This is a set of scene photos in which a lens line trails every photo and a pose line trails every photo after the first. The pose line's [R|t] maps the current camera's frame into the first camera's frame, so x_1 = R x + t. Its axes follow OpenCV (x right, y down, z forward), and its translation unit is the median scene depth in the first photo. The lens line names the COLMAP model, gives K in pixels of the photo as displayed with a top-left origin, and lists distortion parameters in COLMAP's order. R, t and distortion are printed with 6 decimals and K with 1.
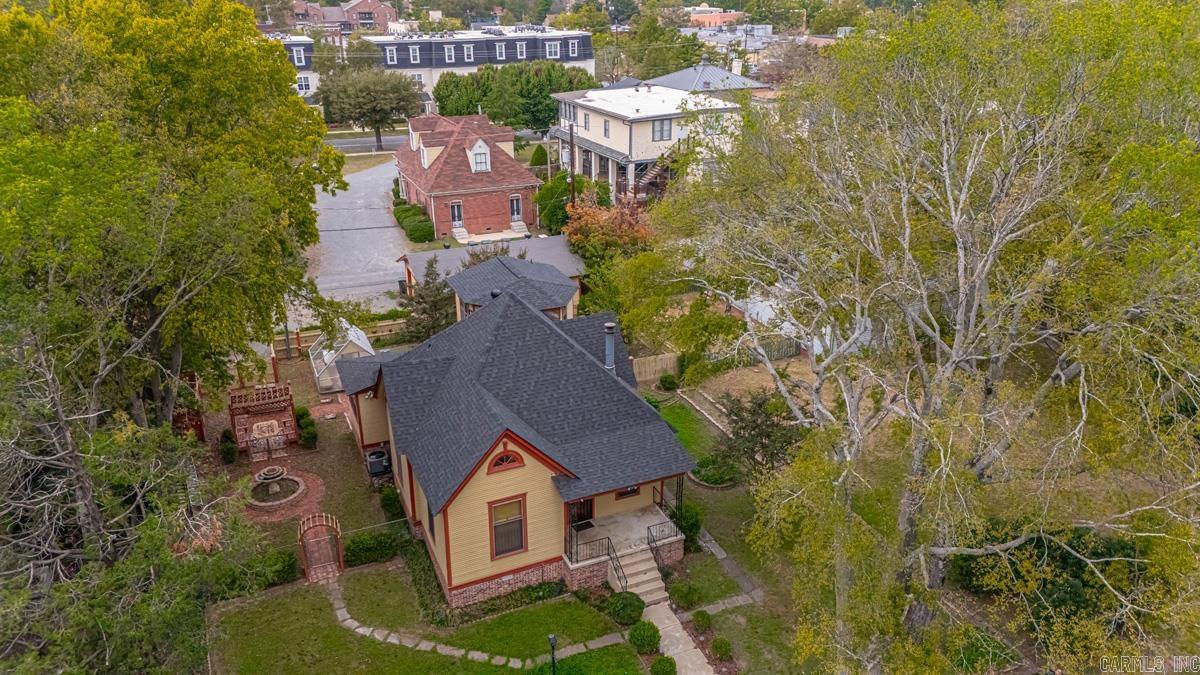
lens RADIAL K [[869.6, 0, 601.9], [0, 869.6, 336.5], [0, 0, 1]] dist [0.093750, -0.110985]
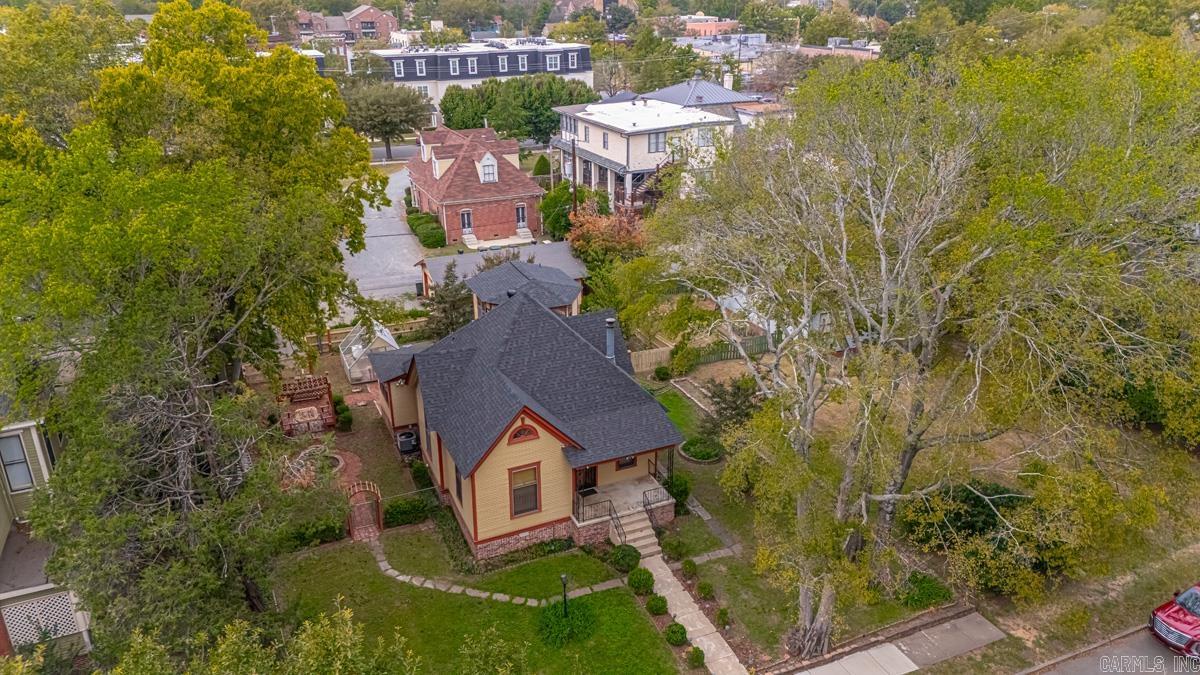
lens RADIAL K [[869.6, 0, 601.9], [0, 869.6, 336.5], [0, 0, 1]] dist [0.093750, -0.110985]
pose [[0.999992, -0.003629, 0.001834, -0.004122], [0.003636, 0.999985, -0.004143, 0.013100], [-0.001819, 0.004150, 0.999990, -0.151901]]
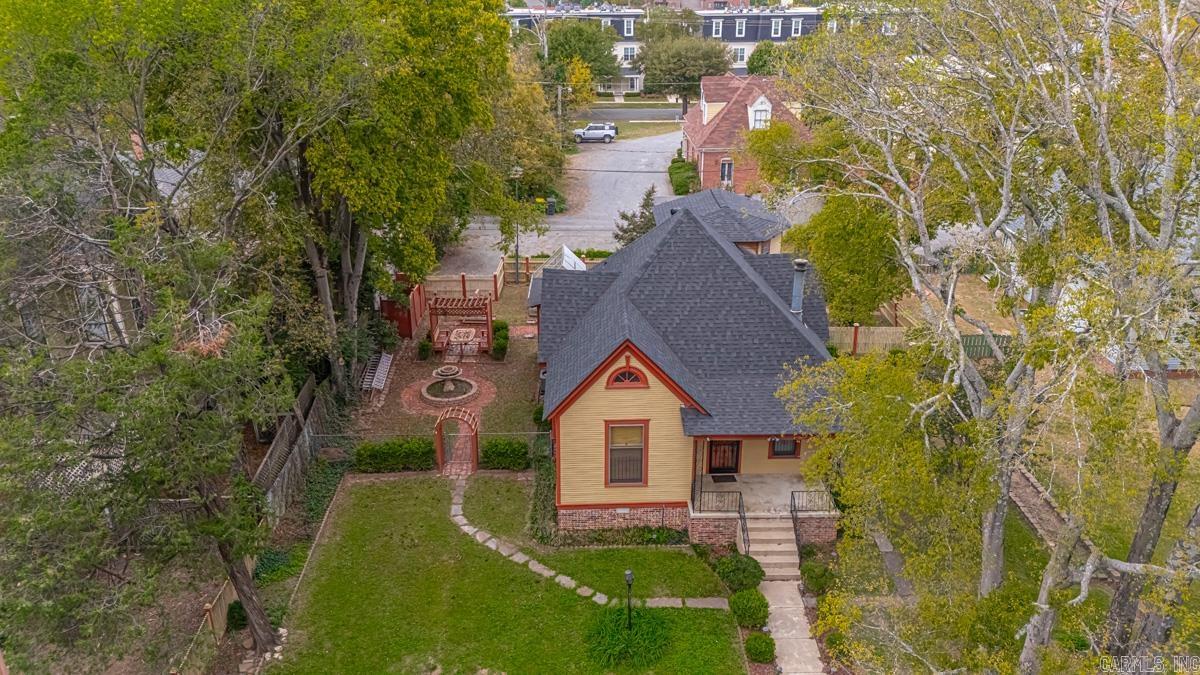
lens RADIAL K [[869.6, 0, 601.9], [0, 869.6, 336.5], [0, 0, 1]] dist [0.093750, -0.110985]
pose [[0.924505, 0.142794, -0.353412, 0.144716], [-0.143461, 0.989354, 0.024458, 0.067851], [0.353142, 0.028089, 0.935148, 0.124969]]
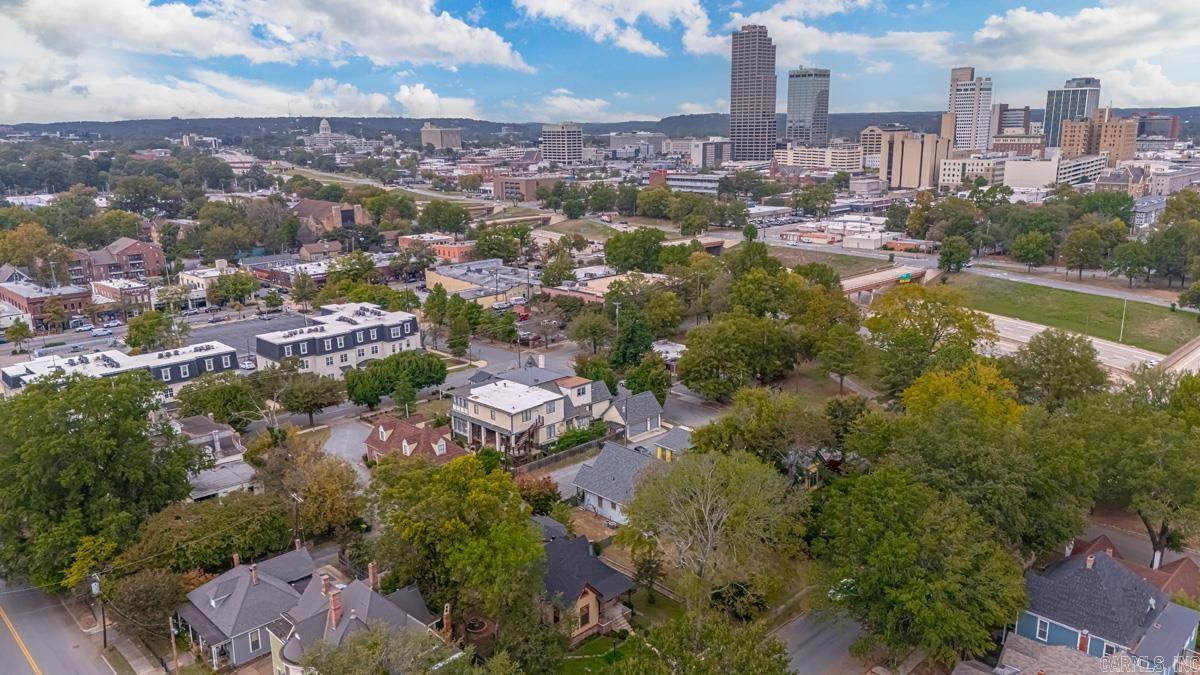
lens RADIAL K [[869.6, 0, 601.9], [0, 869.6, 336.5], [0, 0, 1]] dist [0.093750, -0.110985]
pose [[0.934759, -0.087948, 0.344224, -0.893260], [0.139889, 0.981722, -0.129050, -0.300922], [-0.326582, 0.168784, 0.929977, -1.812013]]
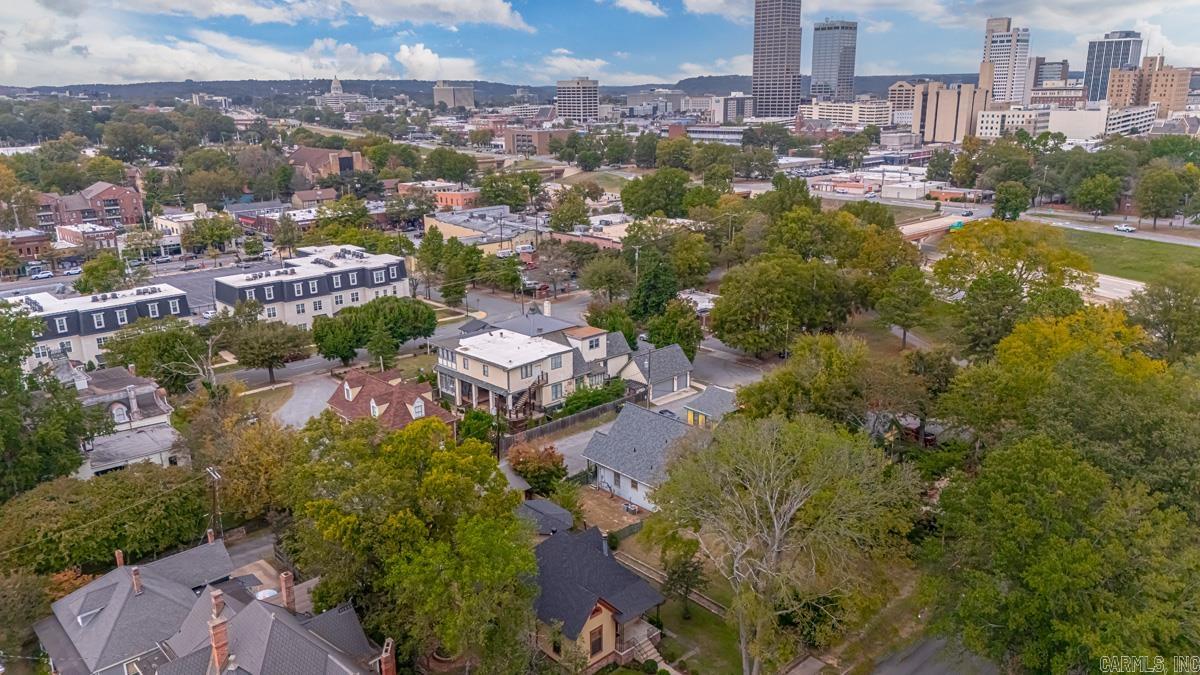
lens RADIAL K [[869.6, 0, 601.9], [0, 869.6, 336.5], [0, 0, 1]] dist [0.093750, -0.110985]
pose [[0.941066, -0.096409, 0.324192, -0.642362], [0.133471, 0.986580, -0.094049, -0.293664], [-0.310775, 0.131776, 0.941304, -1.061908]]
